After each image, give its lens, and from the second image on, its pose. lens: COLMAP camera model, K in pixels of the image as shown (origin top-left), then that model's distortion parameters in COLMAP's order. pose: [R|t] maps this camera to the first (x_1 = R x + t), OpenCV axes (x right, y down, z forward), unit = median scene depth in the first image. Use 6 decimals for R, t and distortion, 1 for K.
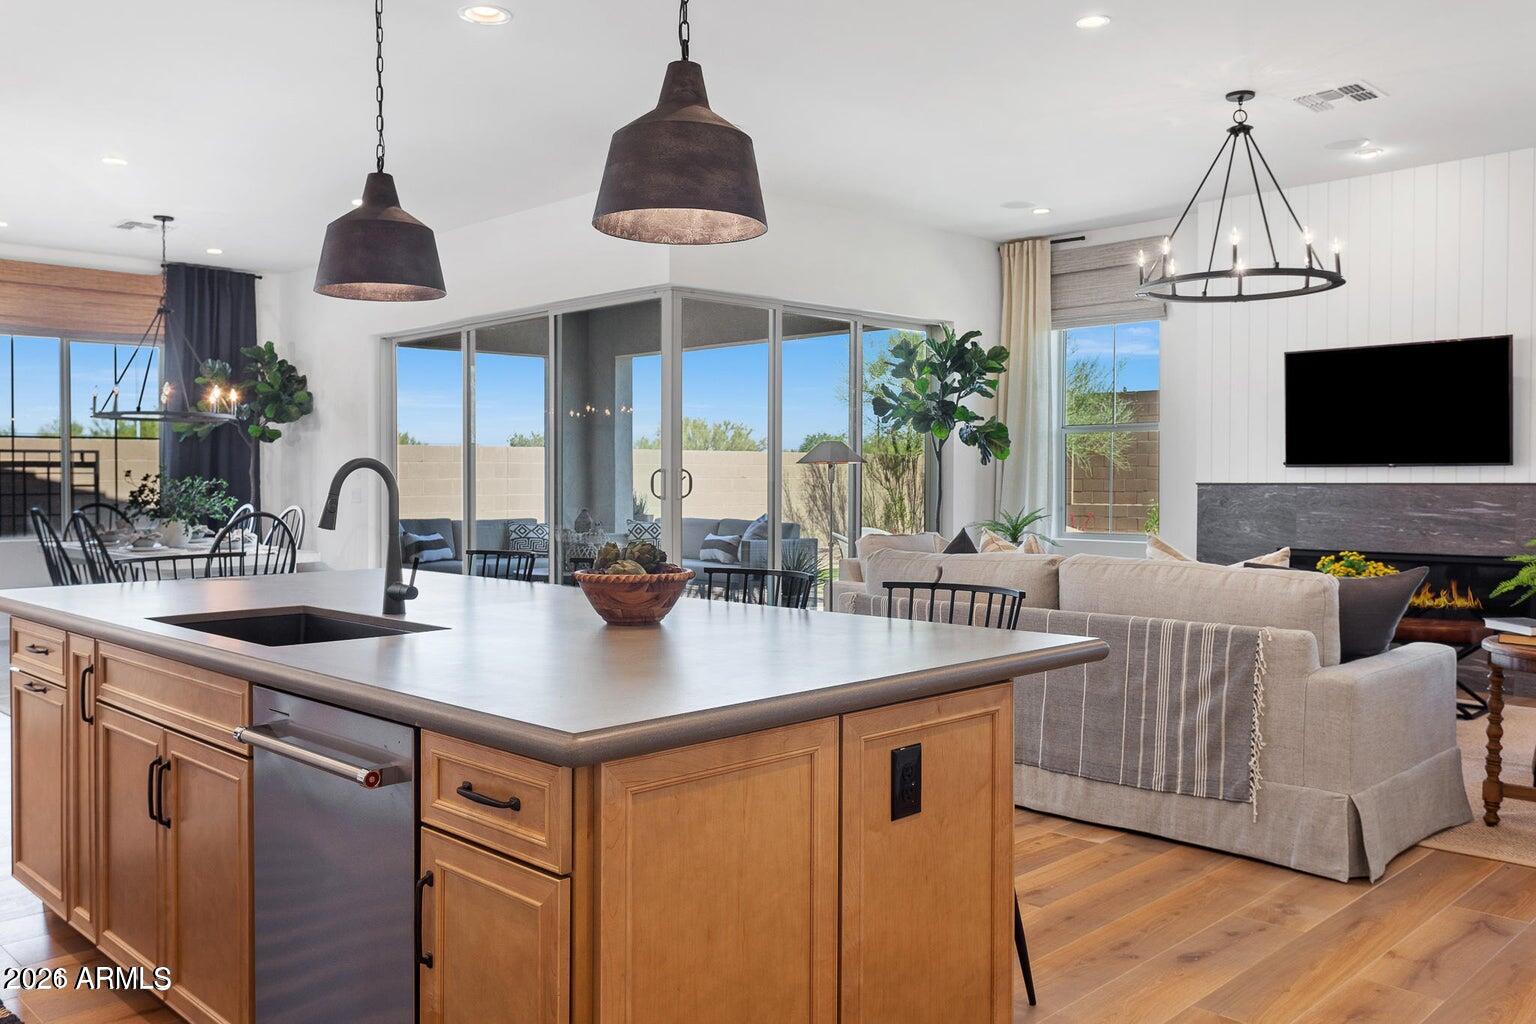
lens RADIAL K [[1240.1, 0, 774.2], [0, 1240.1, 510.2], [0, 0, 1]] dist [-0.000489, 0.002405]
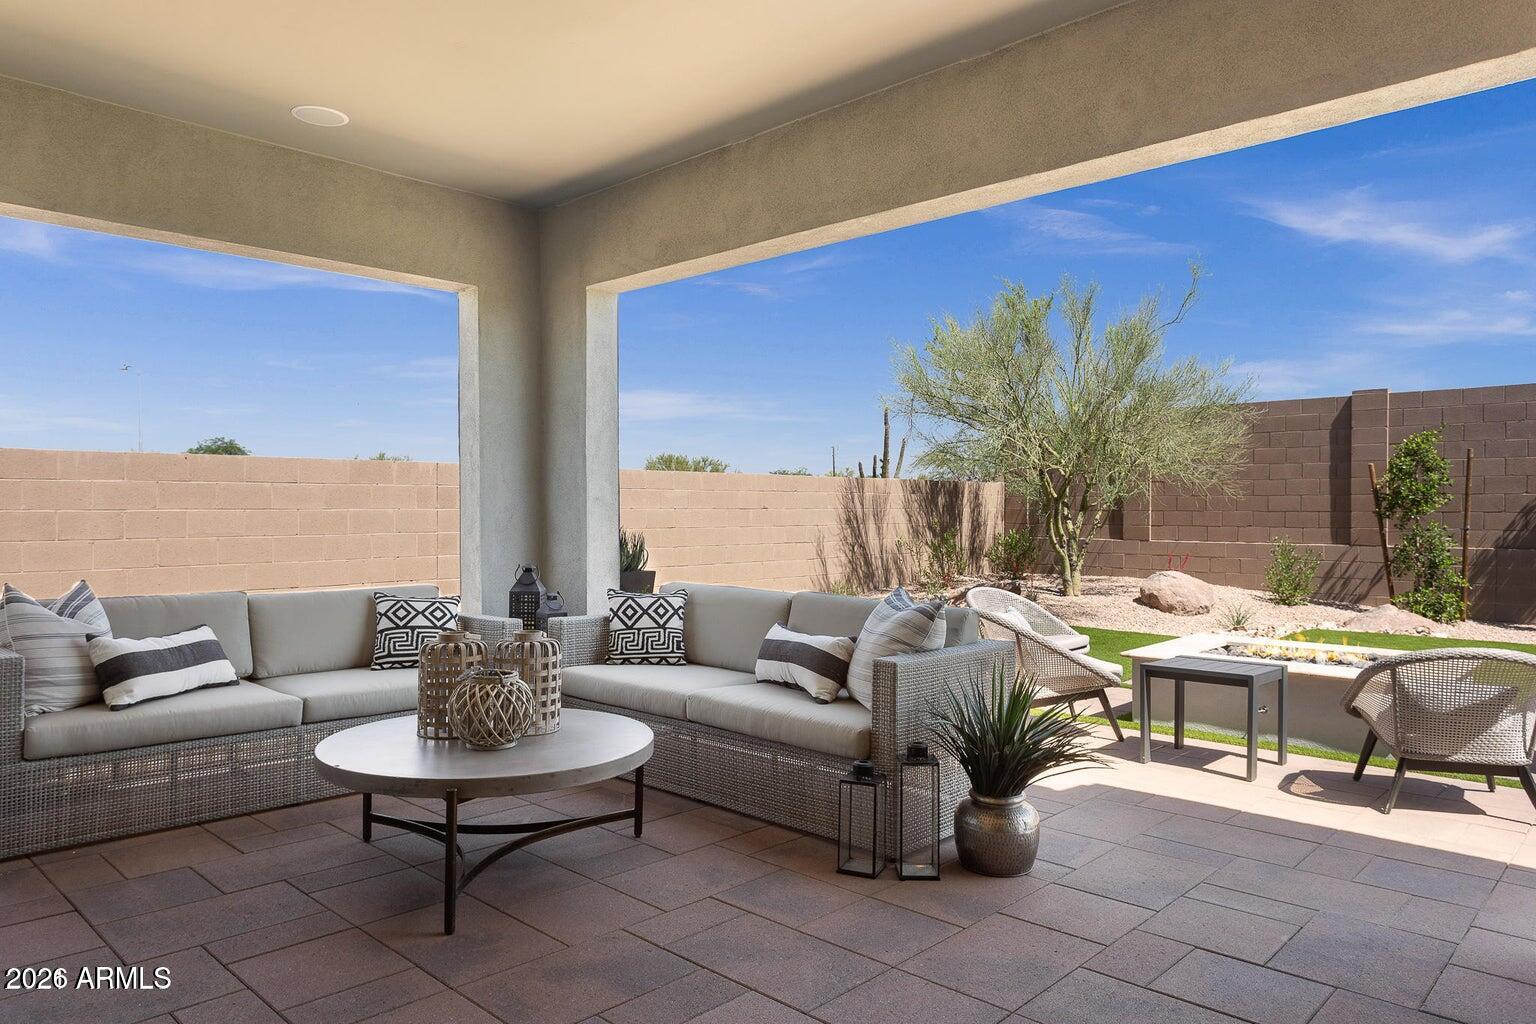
lens RADIAL K [[1020.3, 0, 757.7], [0, 1020.3, 507.5], [0, 0, 1]] dist [0.022450, -0.001064]
pose [[0.999652, 0.002877, 0.026241, -0.073345], [-0.002221, 0.999685, -0.024984, -0.018250], [-0.026305, 0.024917, 0.999343, 0.622651]]
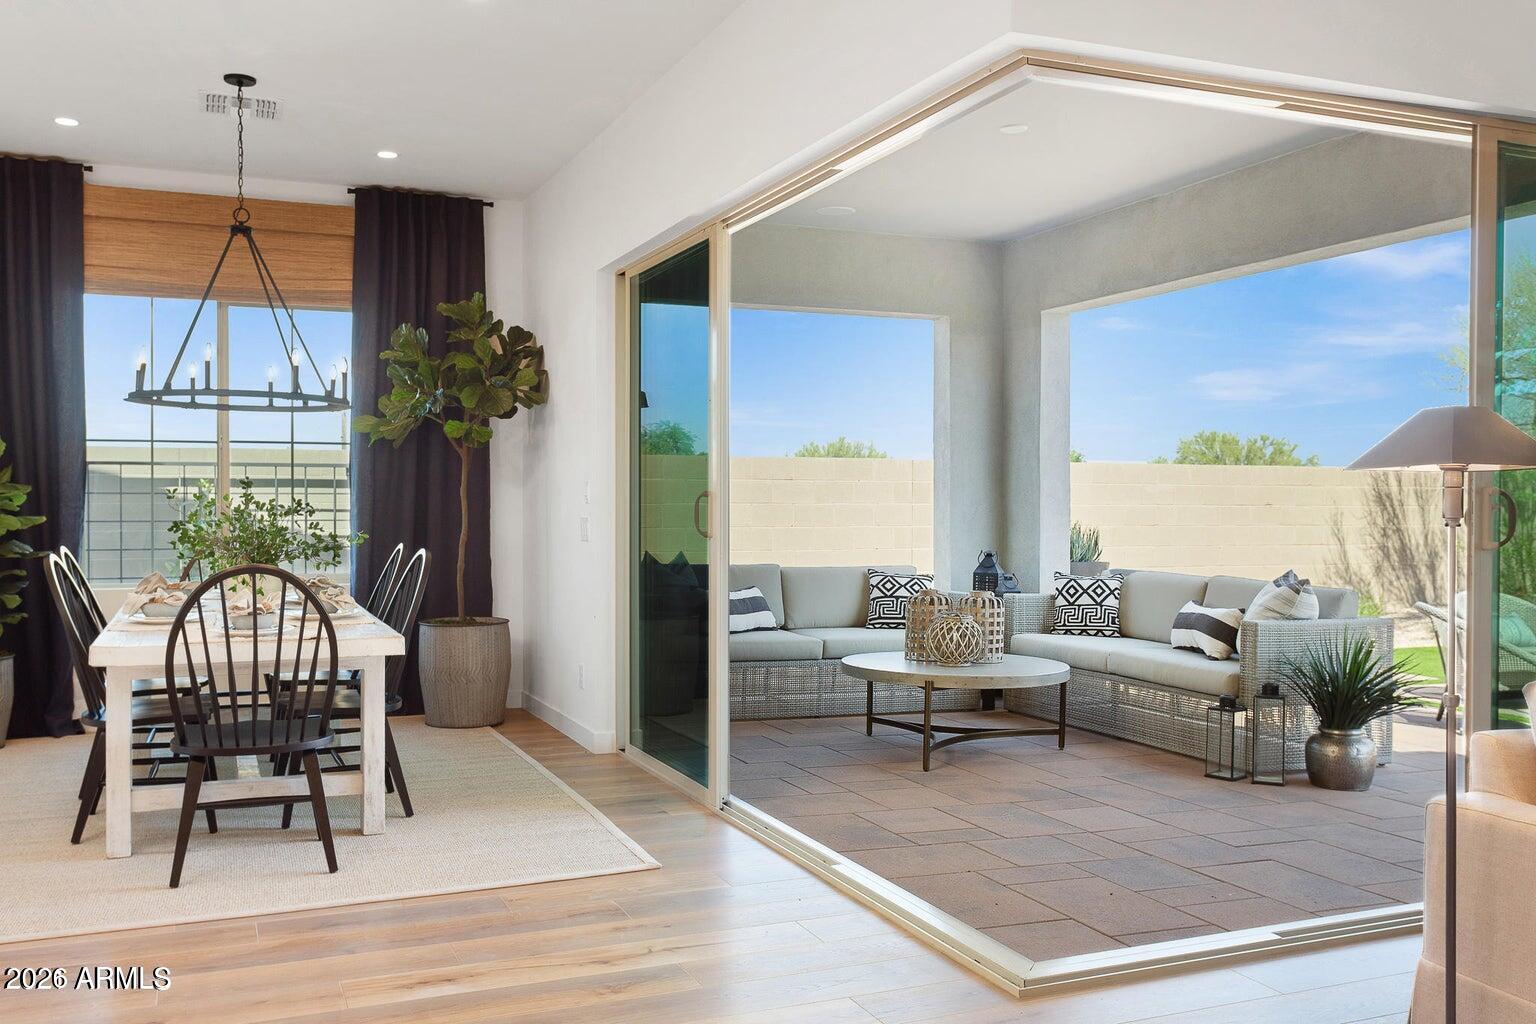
lens RADIAL K [[1416.8, 0, 738.3], [0, 1416.8, 526.8], [0, 0, 1]] dist [-0.020497, 0.002026]
pose [[0.923503, 0.014092, -0.383332, 0.006765], [-0.017413, 0.999835, -0.005193, -0.009628], [0.383196, 0.011471, 0.923596, 0.315645]]
